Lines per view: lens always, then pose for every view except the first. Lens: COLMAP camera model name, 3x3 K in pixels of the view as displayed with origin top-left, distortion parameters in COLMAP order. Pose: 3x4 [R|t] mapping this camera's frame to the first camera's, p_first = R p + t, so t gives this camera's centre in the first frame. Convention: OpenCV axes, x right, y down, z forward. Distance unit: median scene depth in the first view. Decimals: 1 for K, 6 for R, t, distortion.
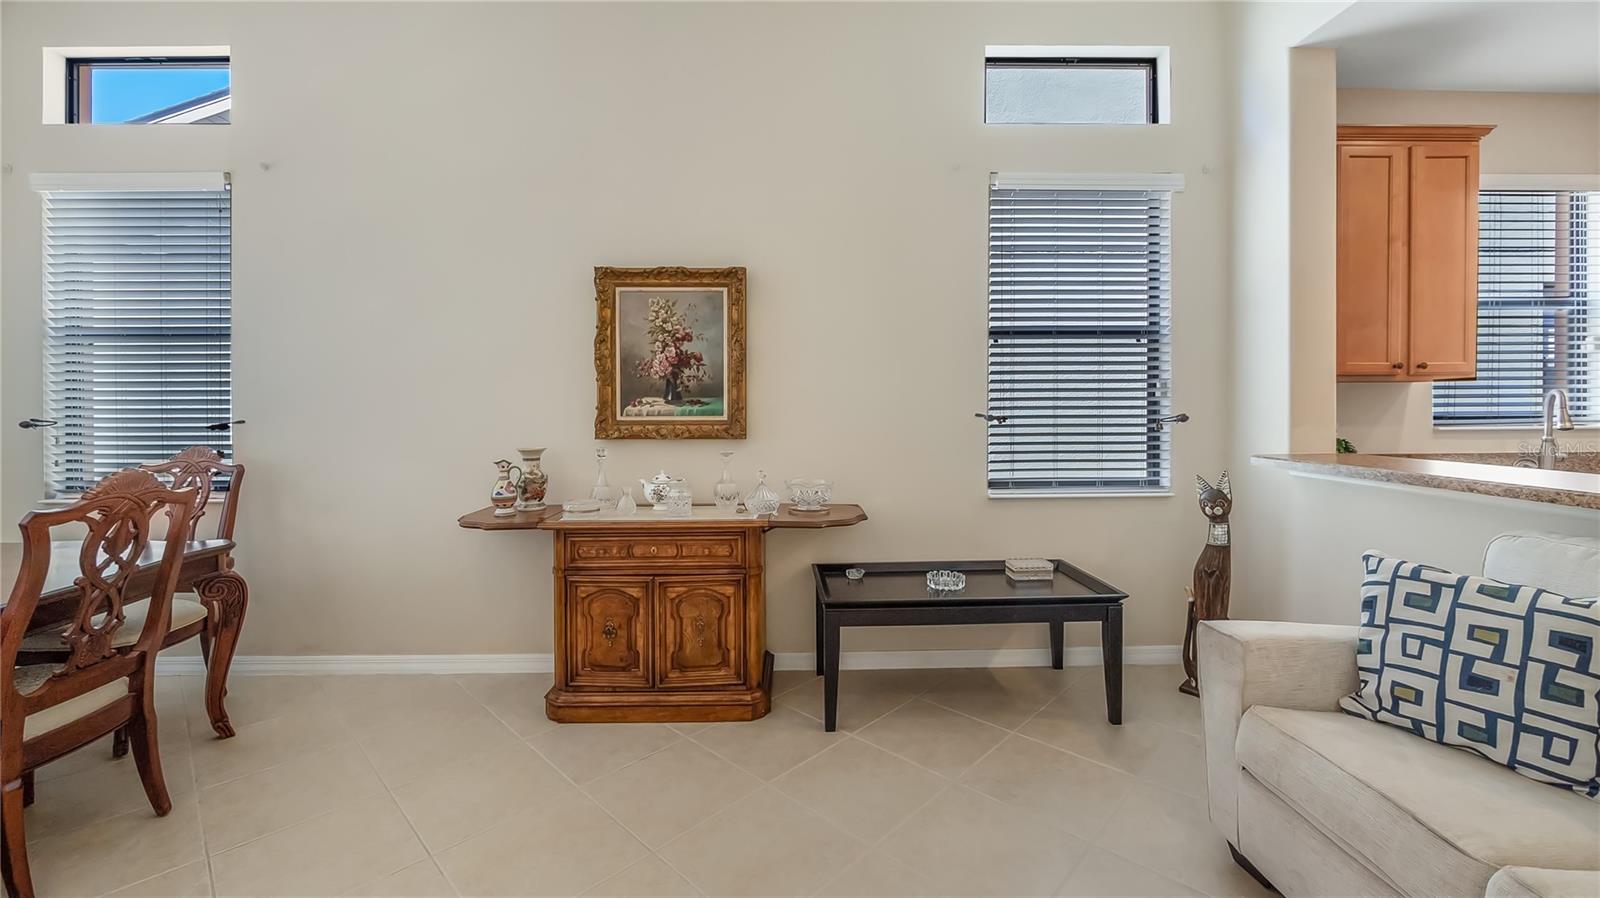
lens RADIAL K [[639.3, 0, 797.7], [0, 639.3, 411.8], [0, 0, 1]] dist [-0.000830, -0.000265]
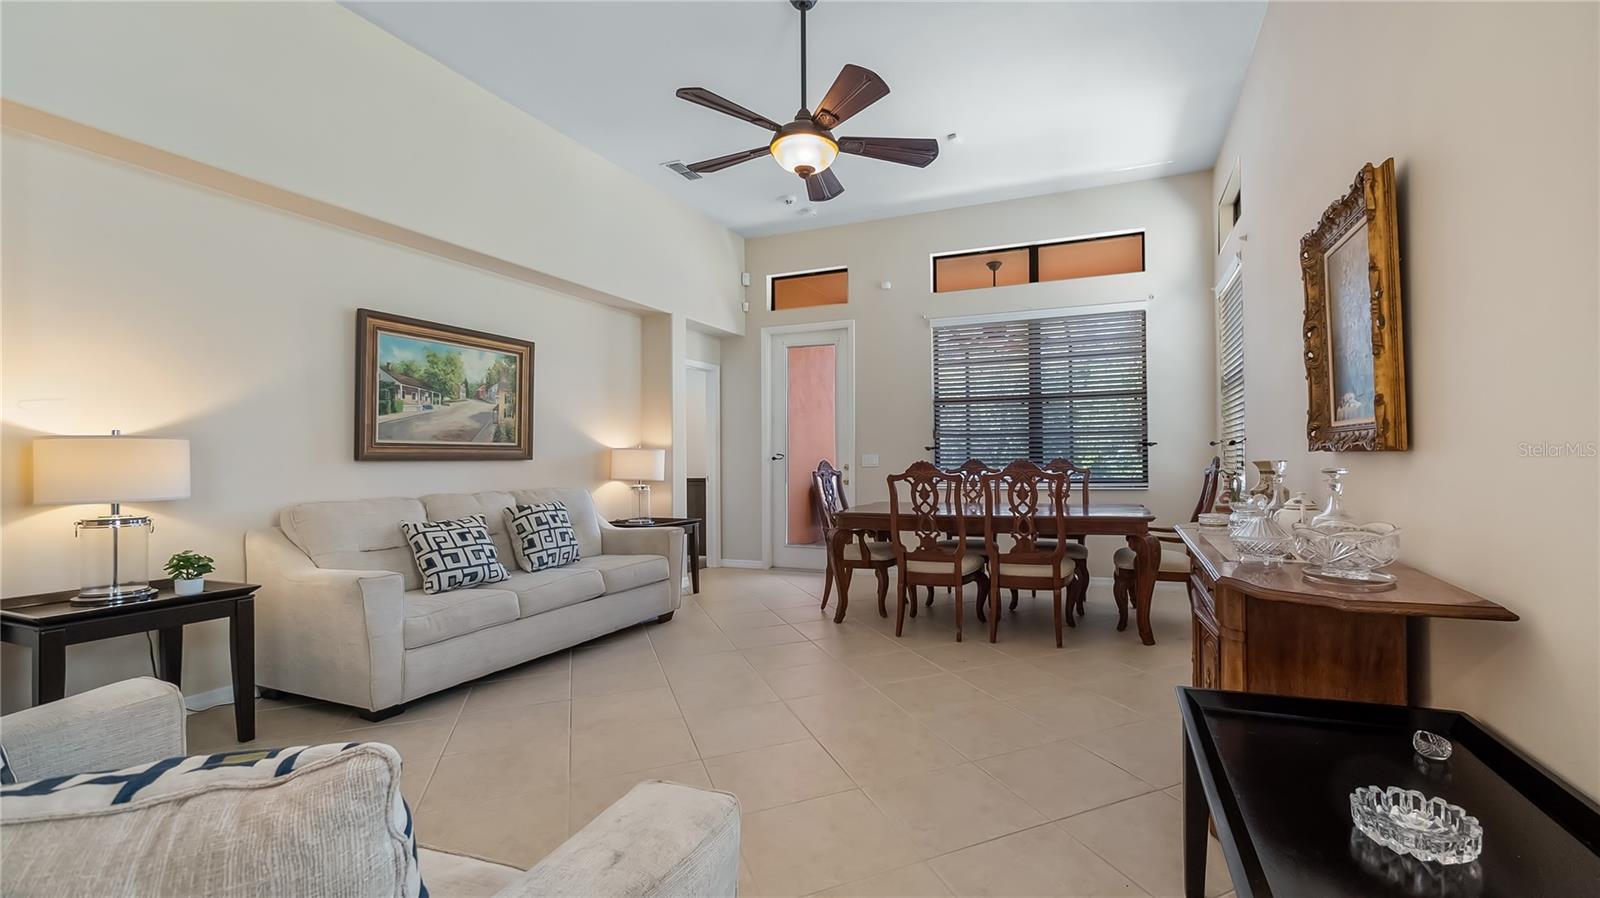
lens RADIAL K [[651.8, 0, 872.0], [0, 651.8, 454.3], [0, 0, 1]] dist [-0.000427, -0.000048]
pose [[-0.363405, 0.001493, -0.931630, 0.664632], [0.007373, 0.999972, -0.001273, 0.044956], [0.931602, -0.007331, -0.363406, 0.801027]]
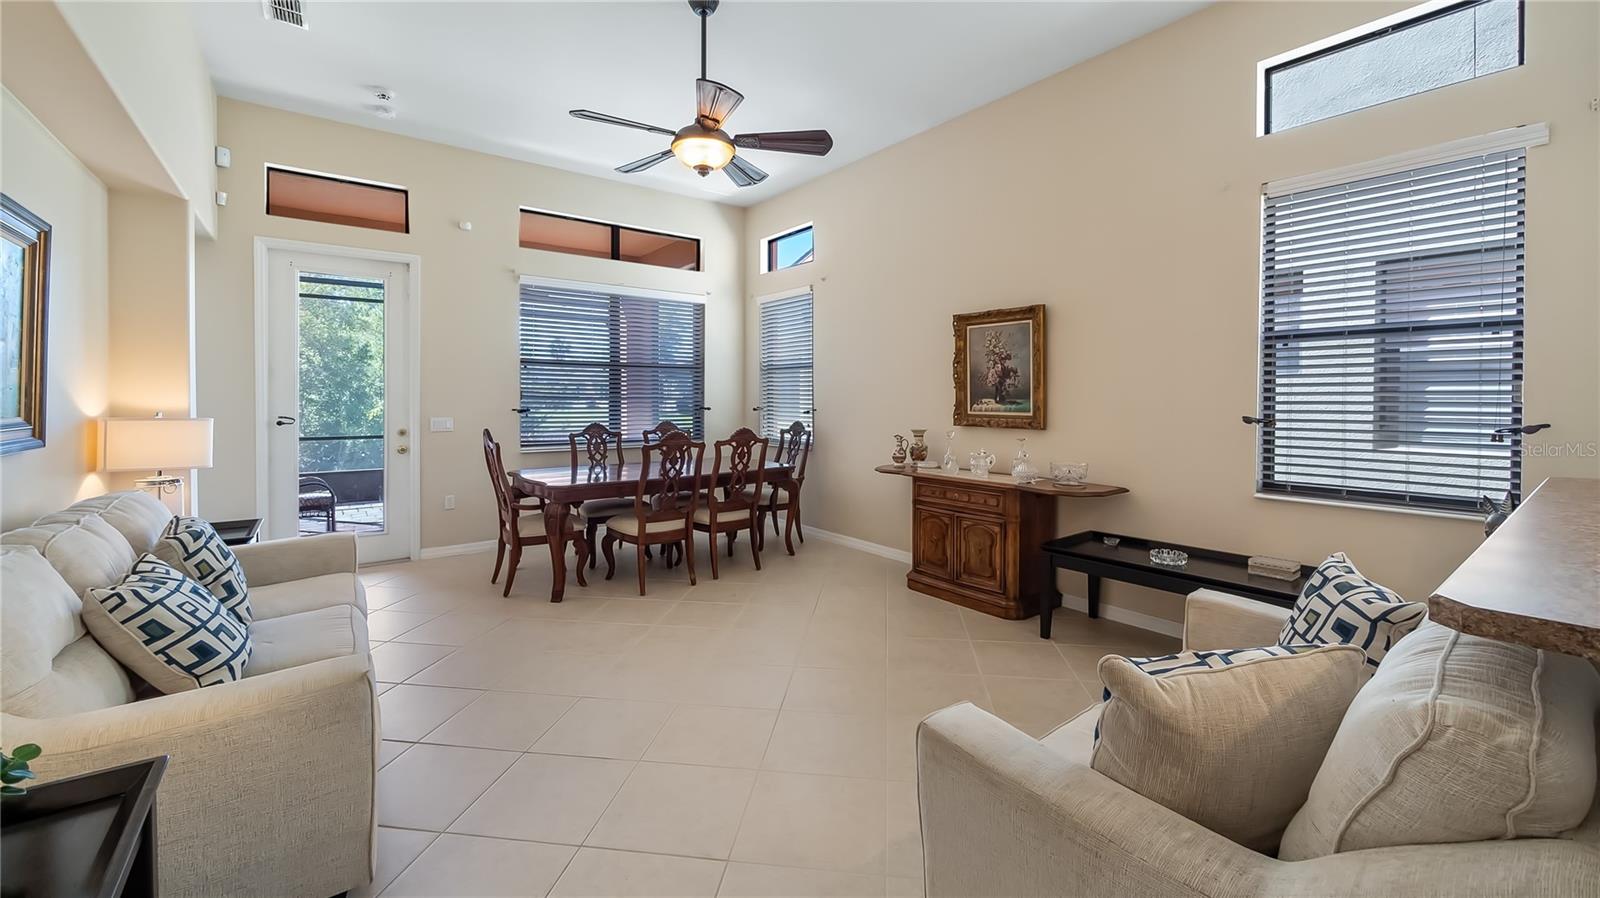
lens RADIAL K [[639.3, 0, 797.7], [0, 639.3, 411.8], [0, 0, 1]] dist [-0.000830, -0.000265]
pose [[0.590942, 0.023495, -0.806372, 0.722869], [-0.009611, 0.999710, 0.022085, -0.021699], [0.806657, -0.005301, 0.590996, -0.228433]]
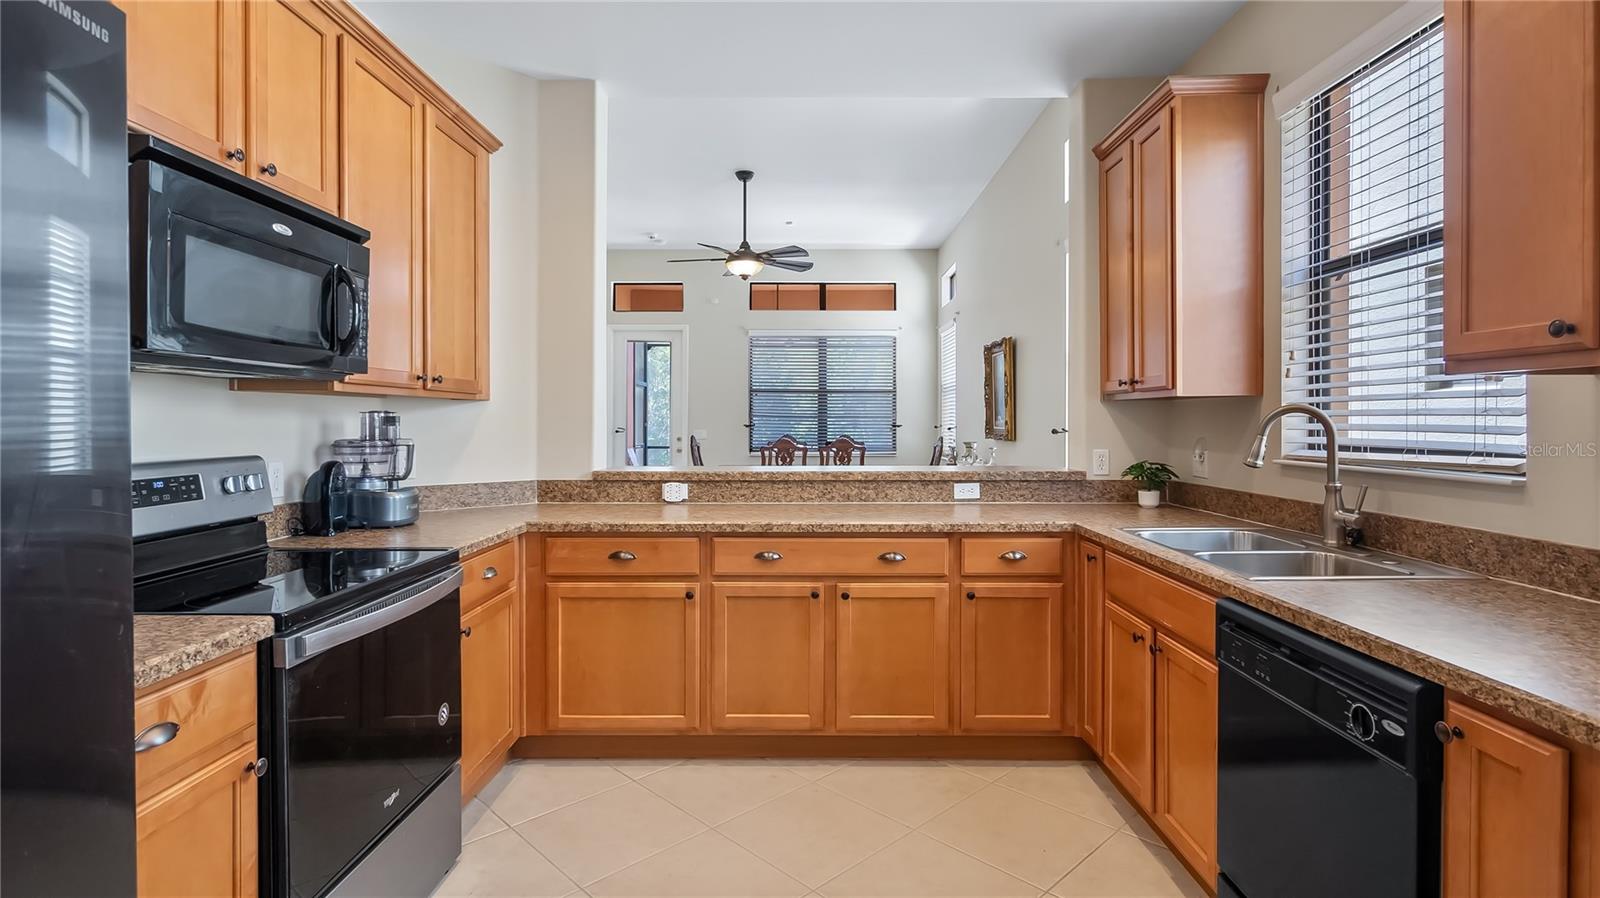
lens RADIAL K [[781.1, 0, 806.3], [0, 781.1, 429.6], [0, 0, 1]] dist [-0.001602, 0.000107]
pose [[-0.017604, 0.017709, -0.999688, 1.984843], [-0.007020, 0.999816, 0.017835, -0.019523], [0.999820, 0.007332, -0.017476, 0.533660]]
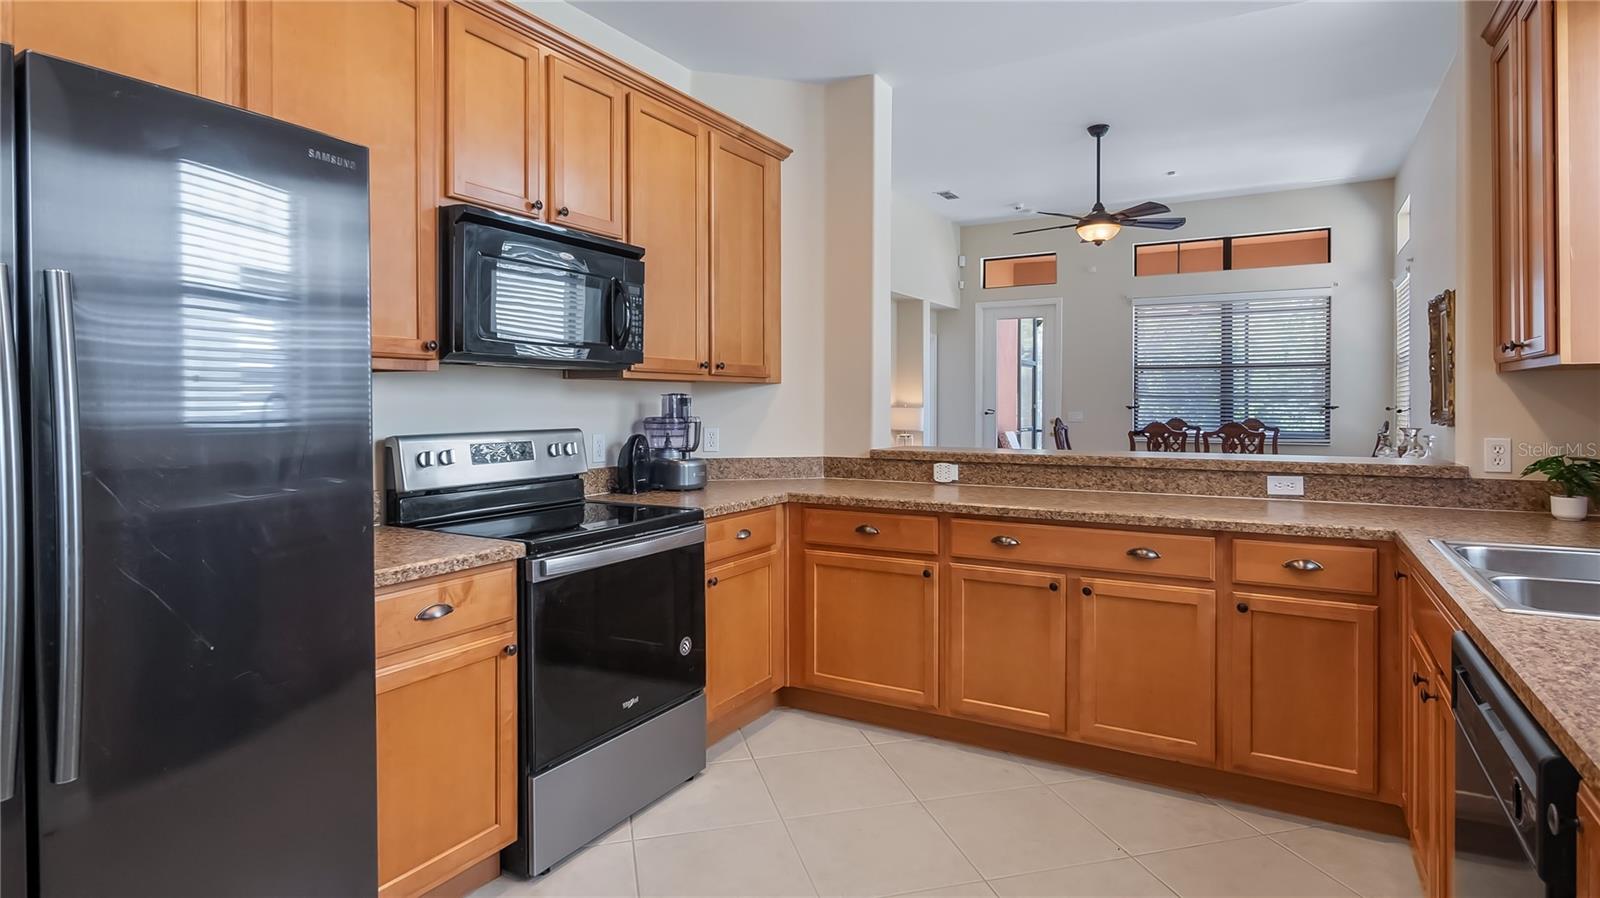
lens RADIAL K [[832.3, 0, 798.7], [0, 832.3, 413.2], [0, 0, 1]] dist [-0.001194, -0.000282]
pose [[-0.516174, 0.017808, -0.856299, 1.994415], [-0.000316, 0.999780, 0.020982, -0.018547], [0.856484, 0.011101, -0.516054, 0.770199]]
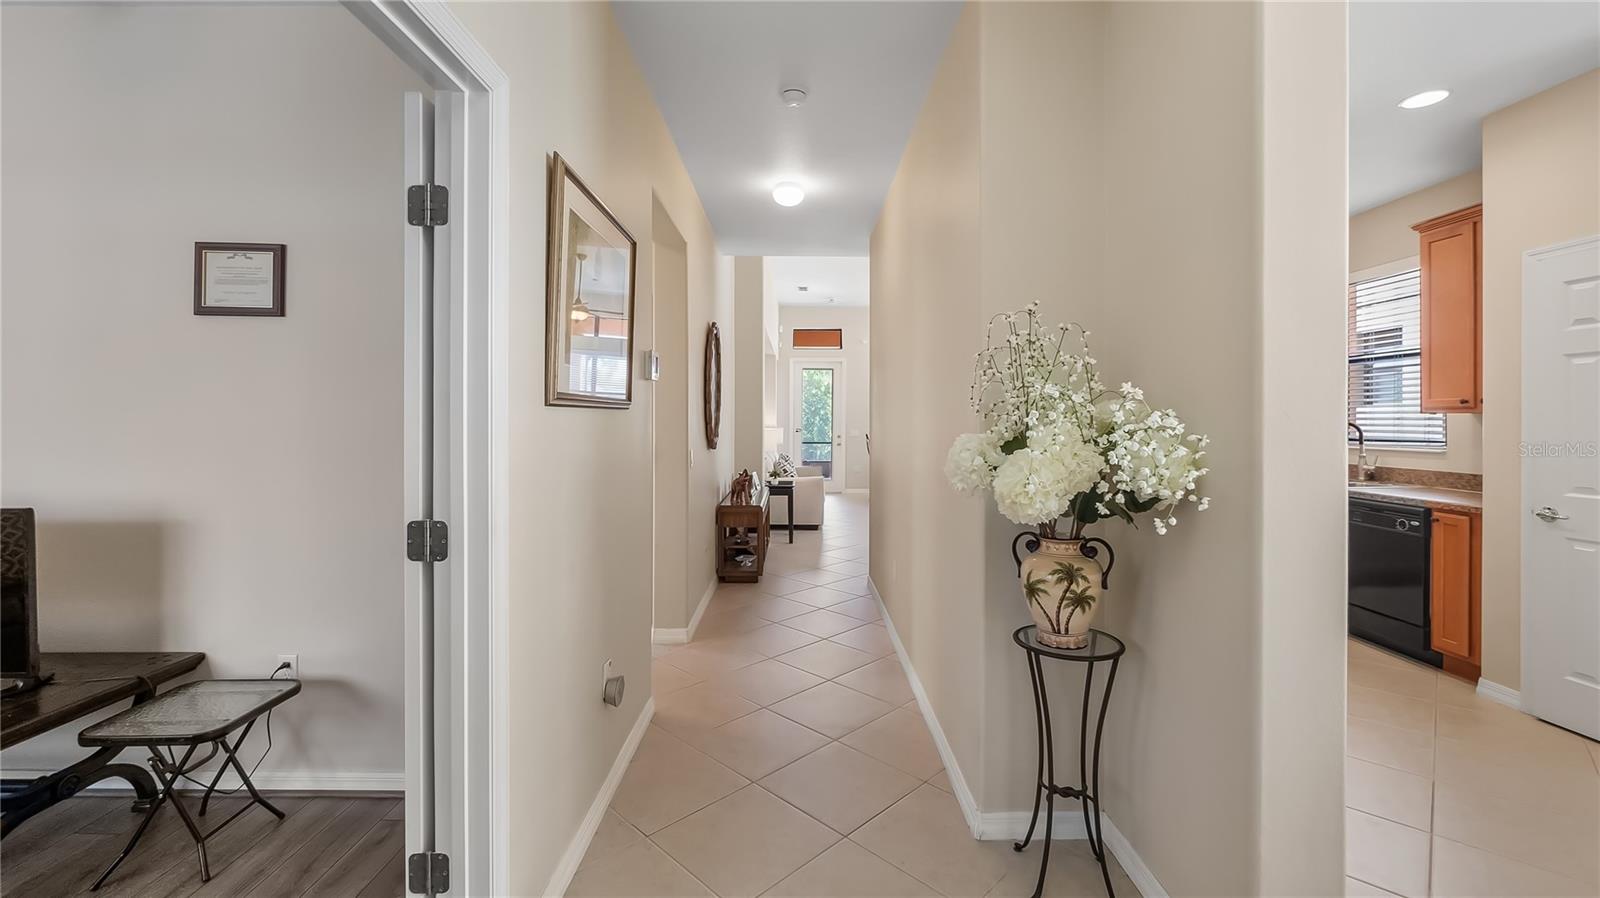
lens RADIAL K [[658.3, 0, 812.2], [0, 658.3, 426.4], [0, 0, 1]] dist [-0.000890, -0.000174]
pose [[0.008481, 0.014004, -0.999866, 2.743836], [-0.008335, 0.999868, 0.013933, -0.033322], [0.999929, 0.008215, 0.008597, -0.265187]]
